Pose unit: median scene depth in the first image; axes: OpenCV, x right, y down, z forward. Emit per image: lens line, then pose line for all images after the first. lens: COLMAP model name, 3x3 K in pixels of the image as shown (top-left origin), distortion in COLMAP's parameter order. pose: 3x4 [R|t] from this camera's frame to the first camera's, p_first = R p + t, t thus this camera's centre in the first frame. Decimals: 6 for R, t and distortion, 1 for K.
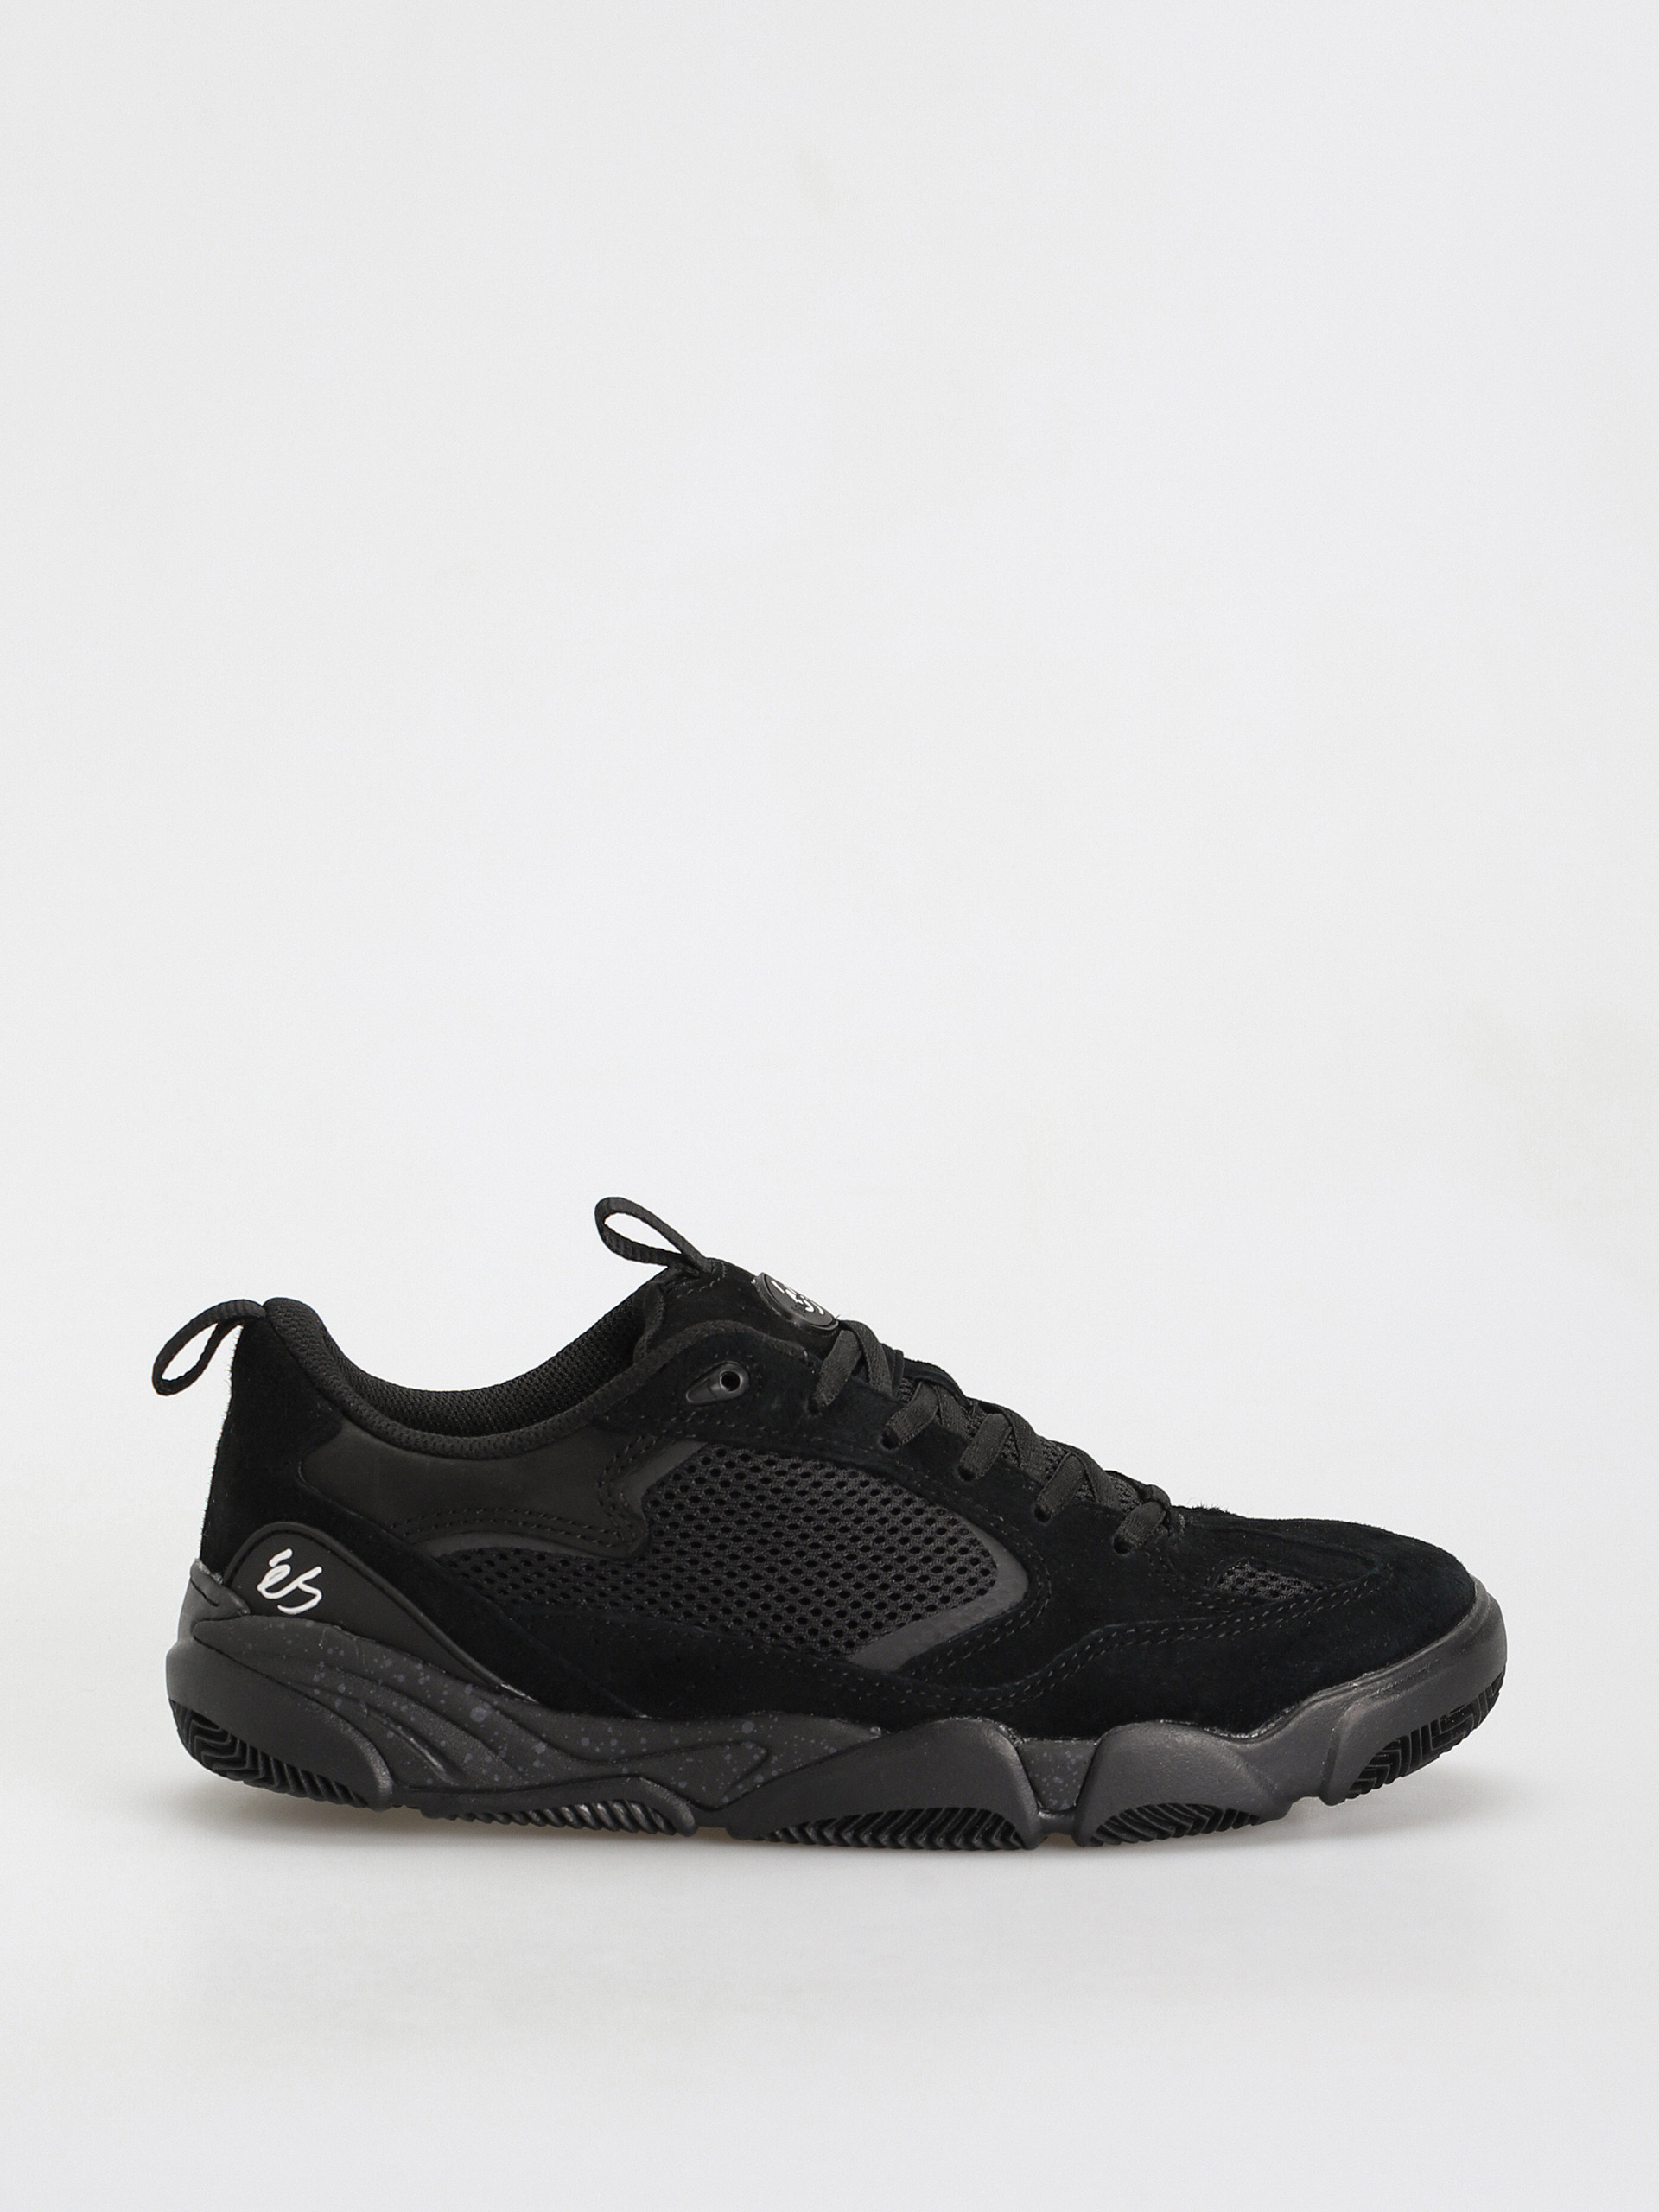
lens RADIAL K [[7295.7, 0, 829.8], [0, 7295.7, 1106.6], [0, 0, 1]] dist [-0.164174, 0.000000]
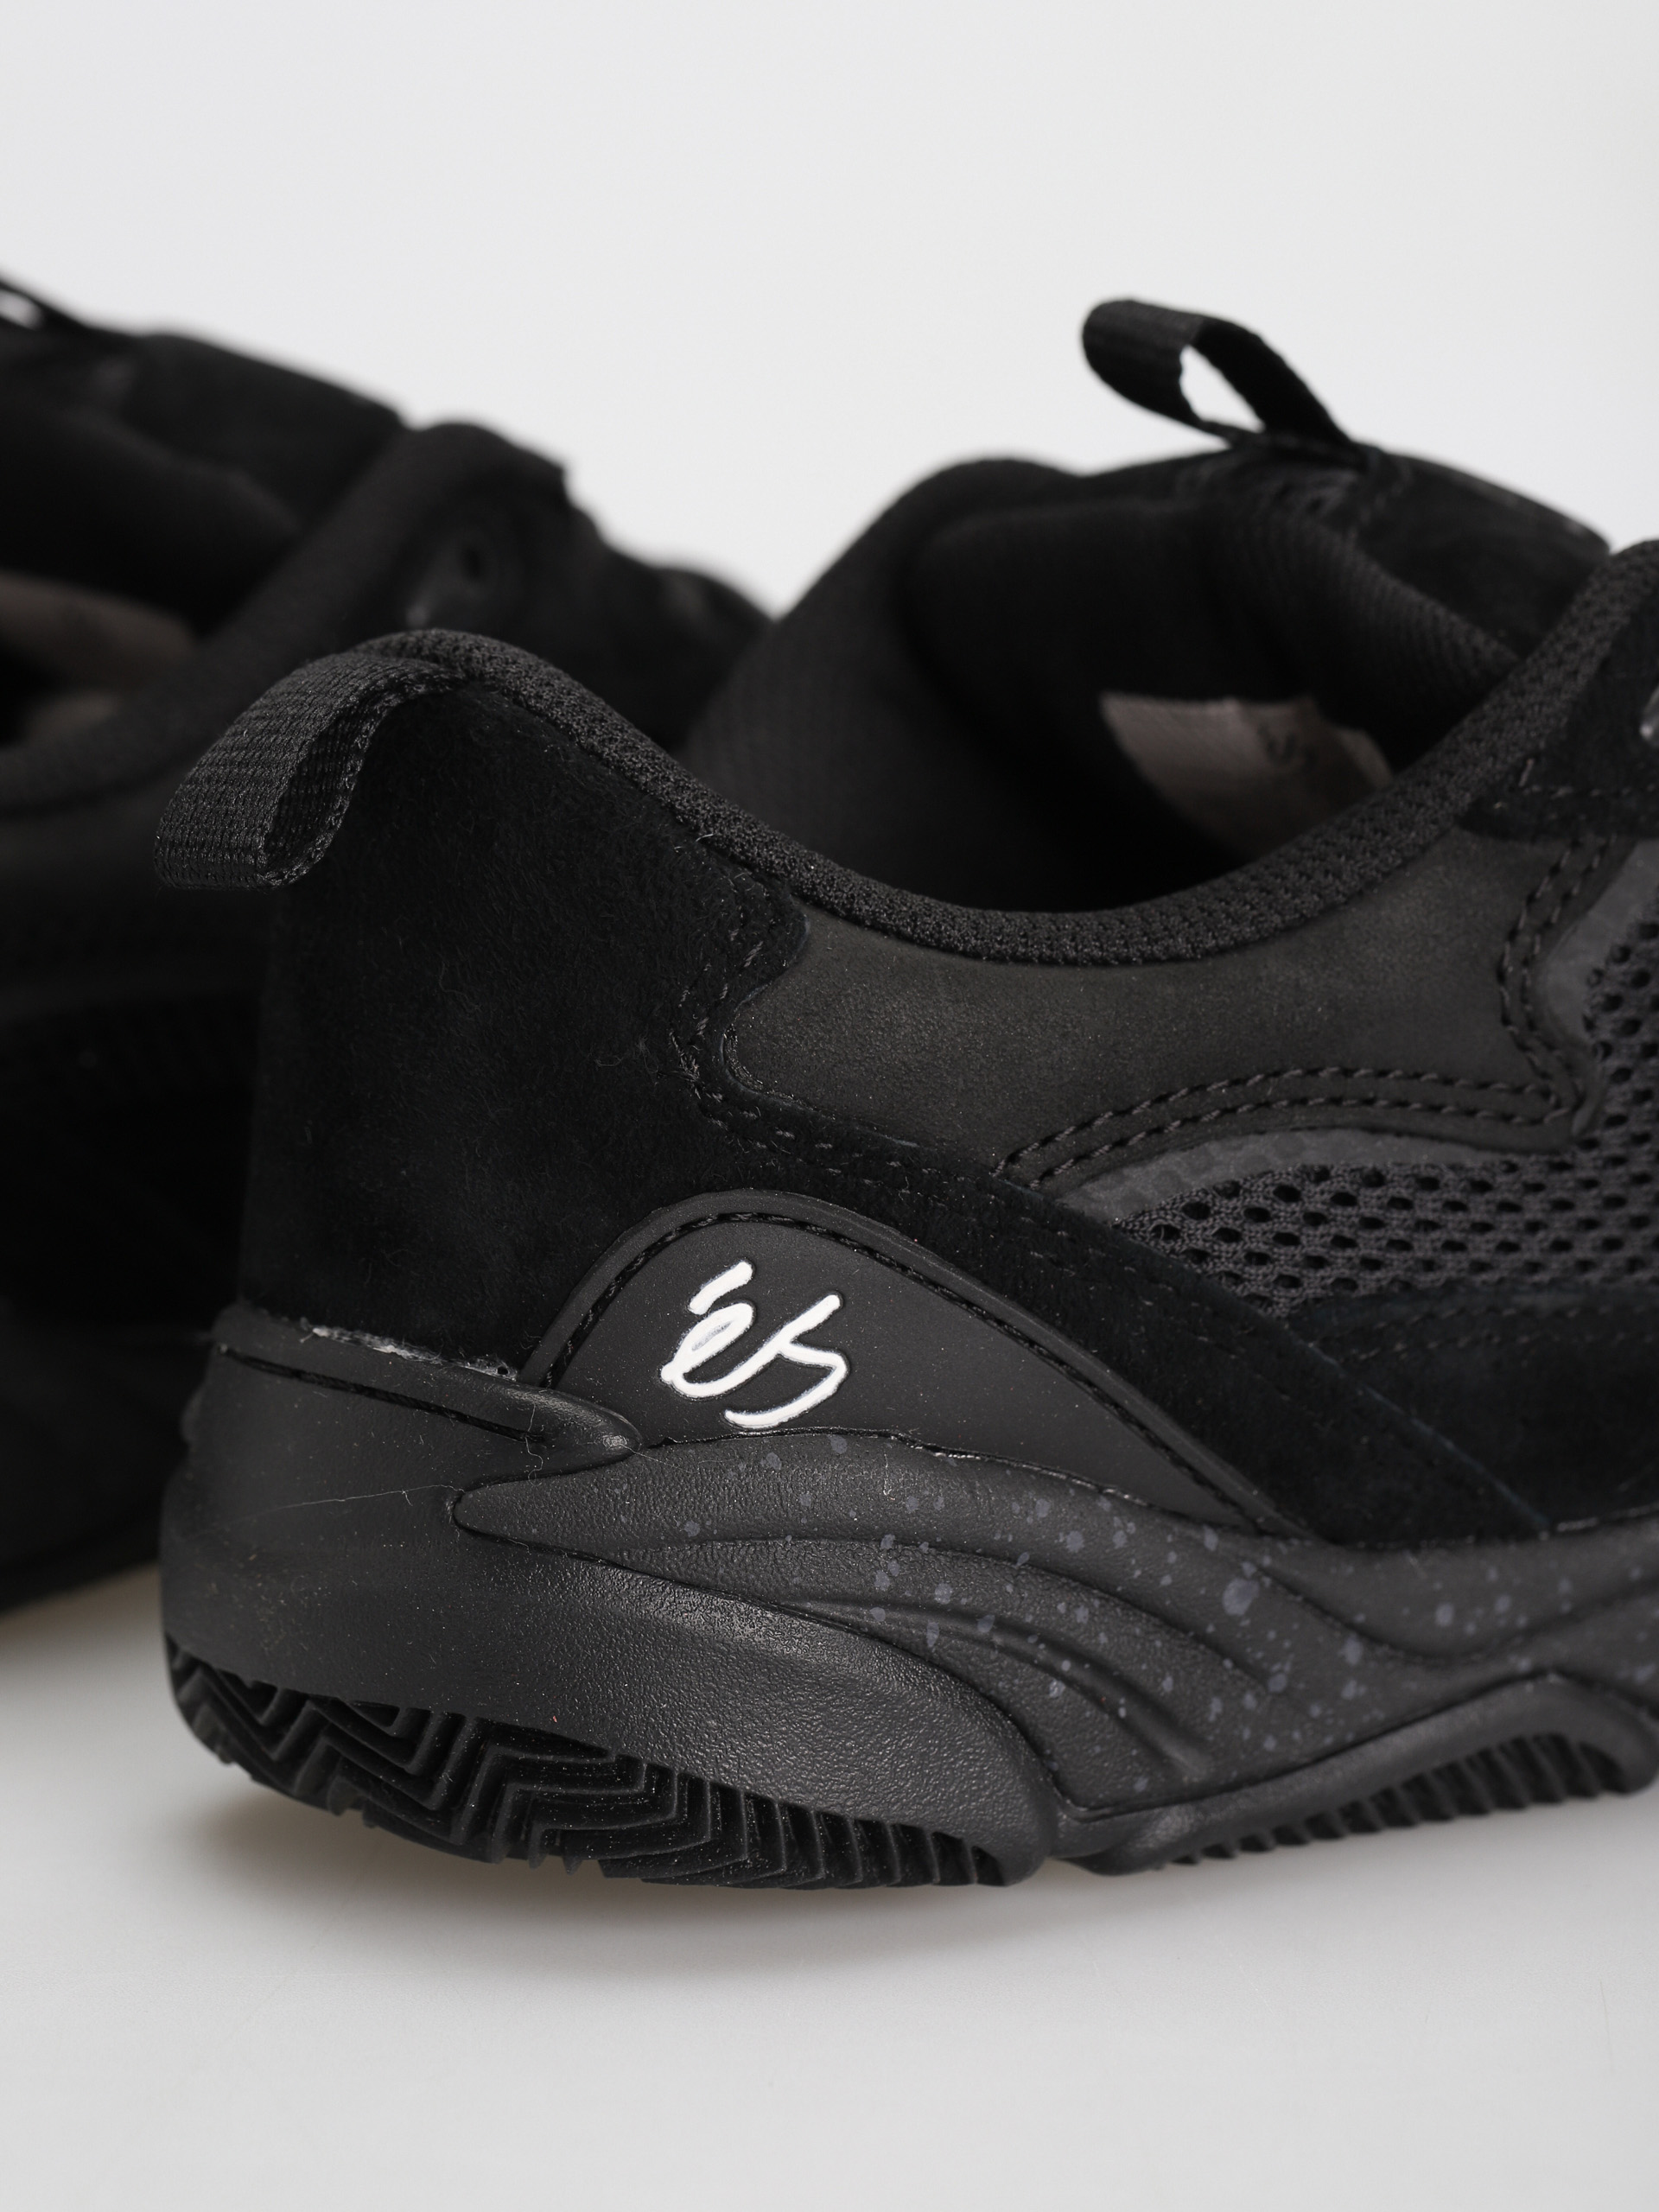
lens RADIAL K [[7295.7, 0, 845.0], [0, 7295.7, 1092.2], [0, 0, 1]] dist [-0.164174, 0.000000]
pose [[0.802895, -0.139056, 0.579674, -0.292162], [0.099233, 0.990022, 0.100047, 0.014184], [-0.587802, -0.022804, 0.808683, 0.690404]]
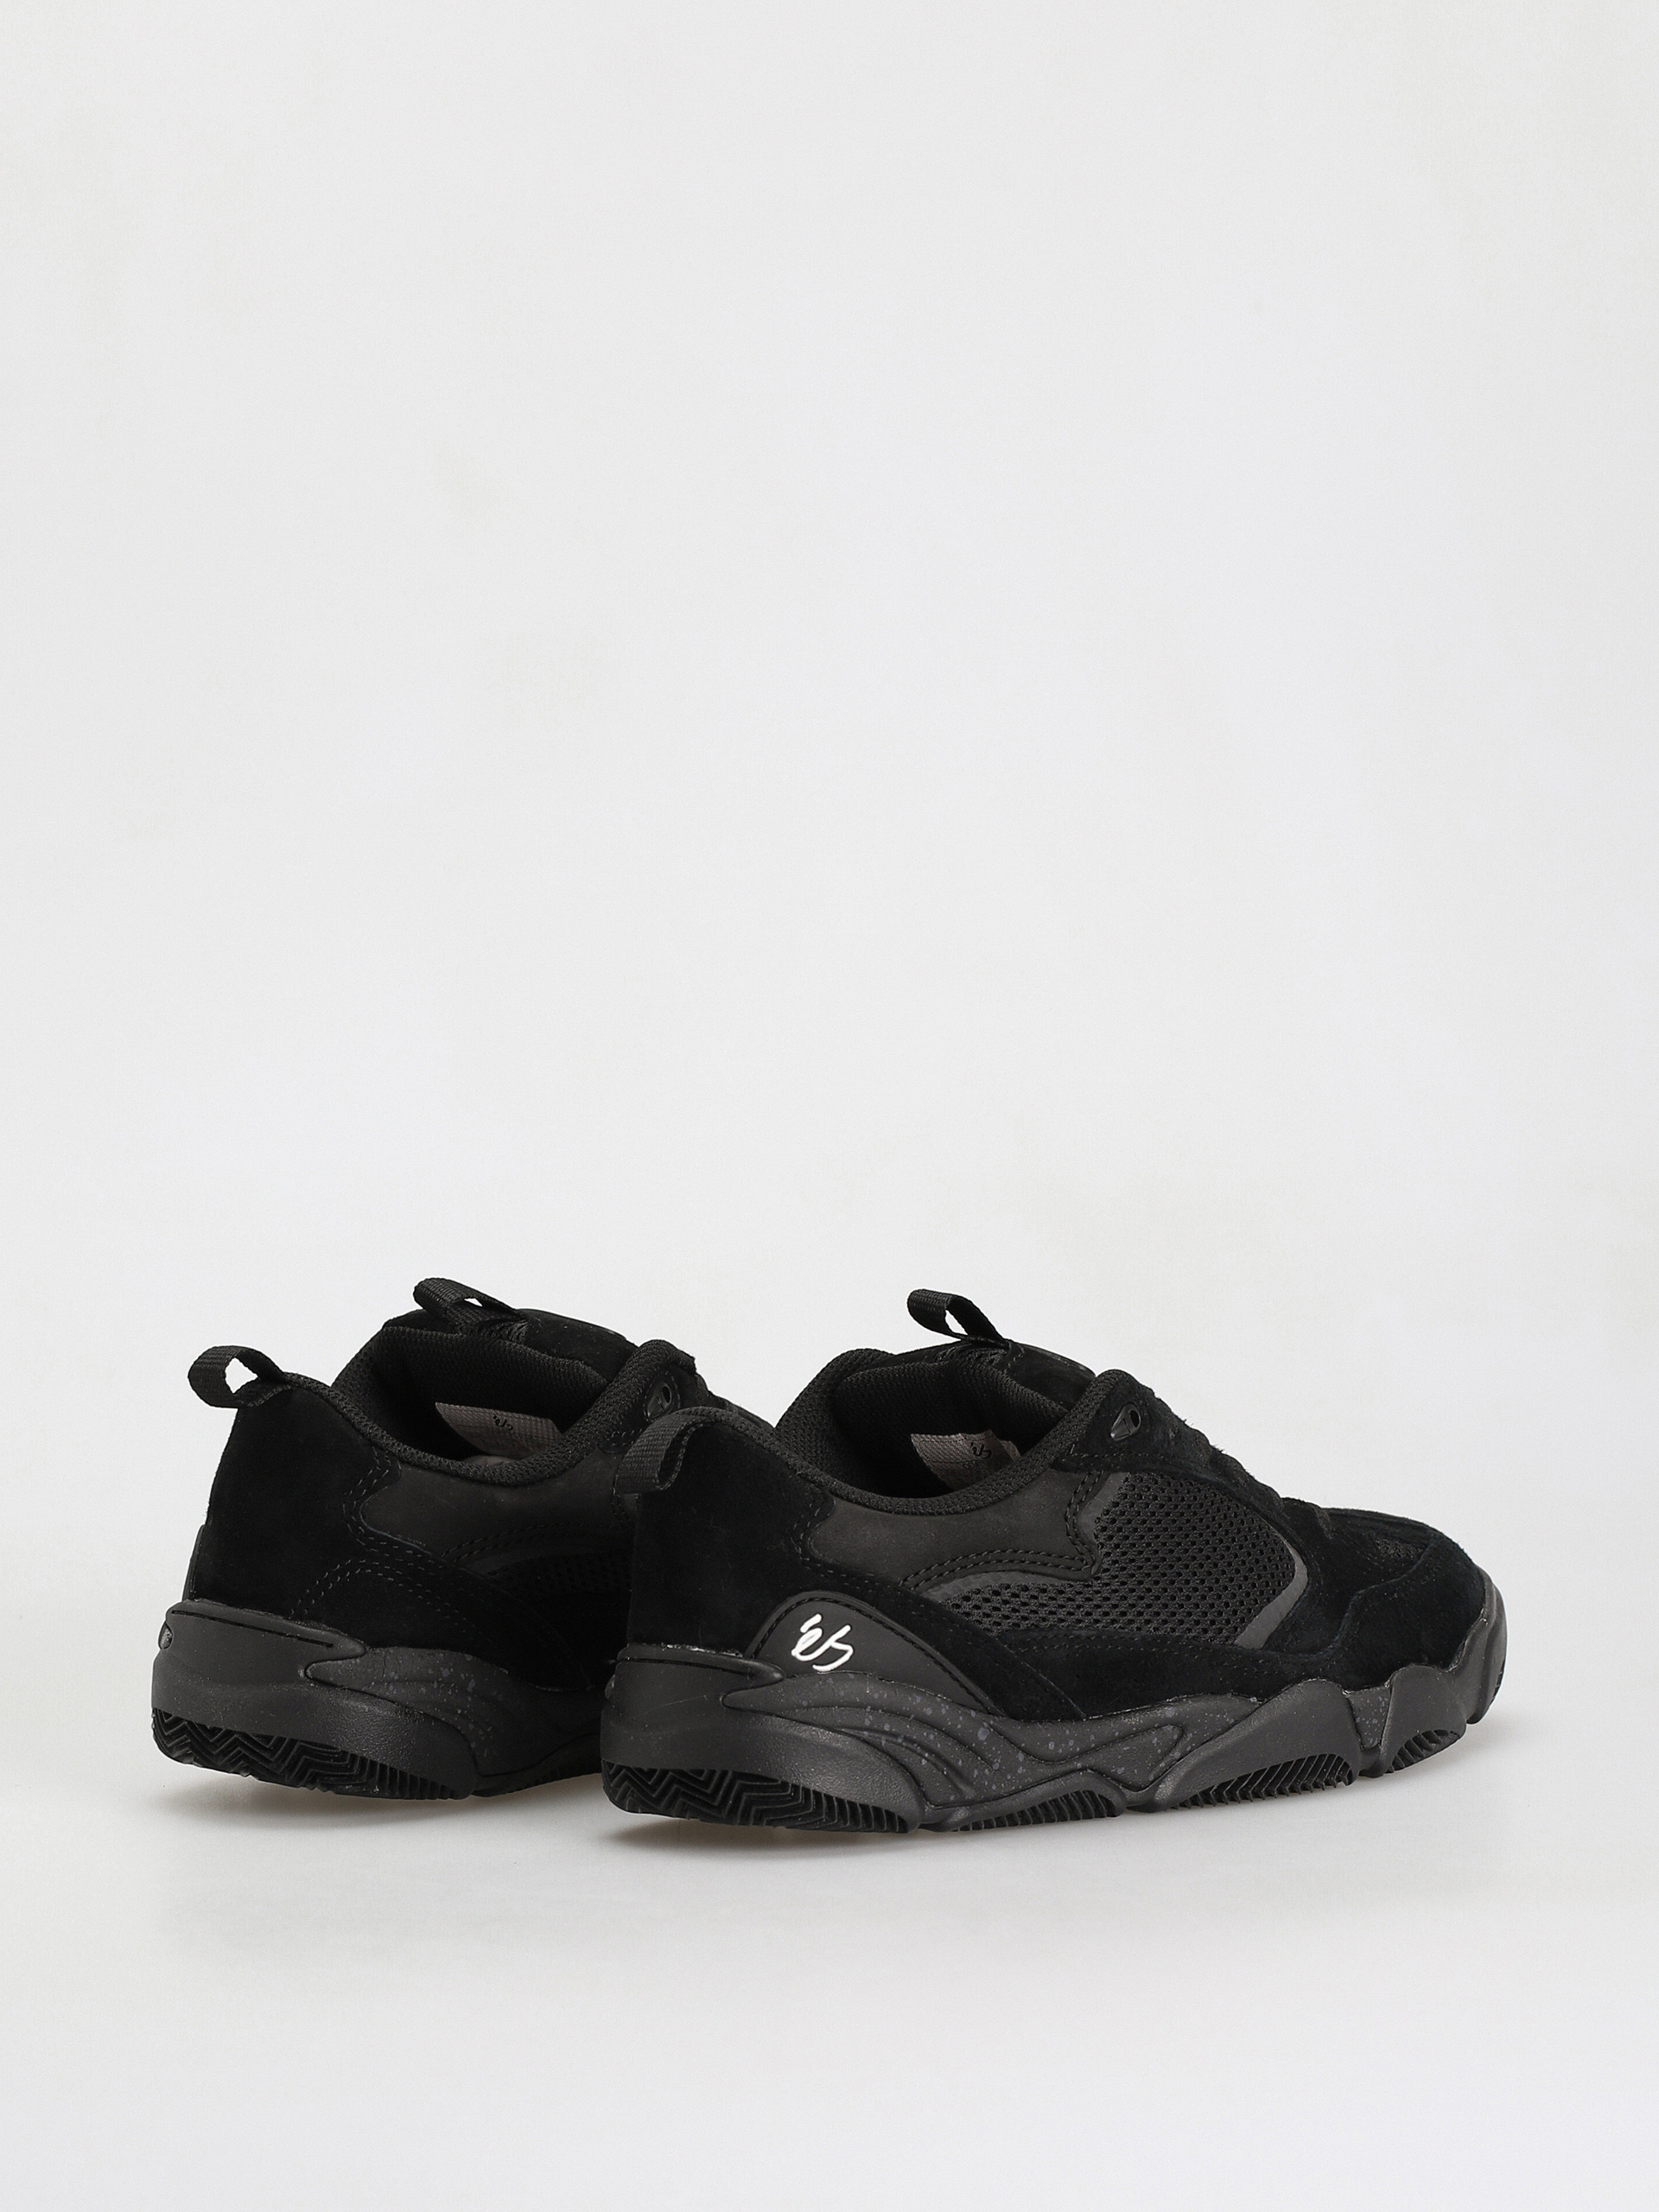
lens RADIAL K [[7295.7, 0, 826.6], [0, 7295.7, 1109.5], [0, 0, 1]] dist [-0.164174, 0.000000]
pose [[0.742094, -0.069447, 0.666689, -0.828284], [0.117108, 0.992754, -0.026941, 0.013477], [-0.659987, 0.098067, 0.744849, 0.146715]]
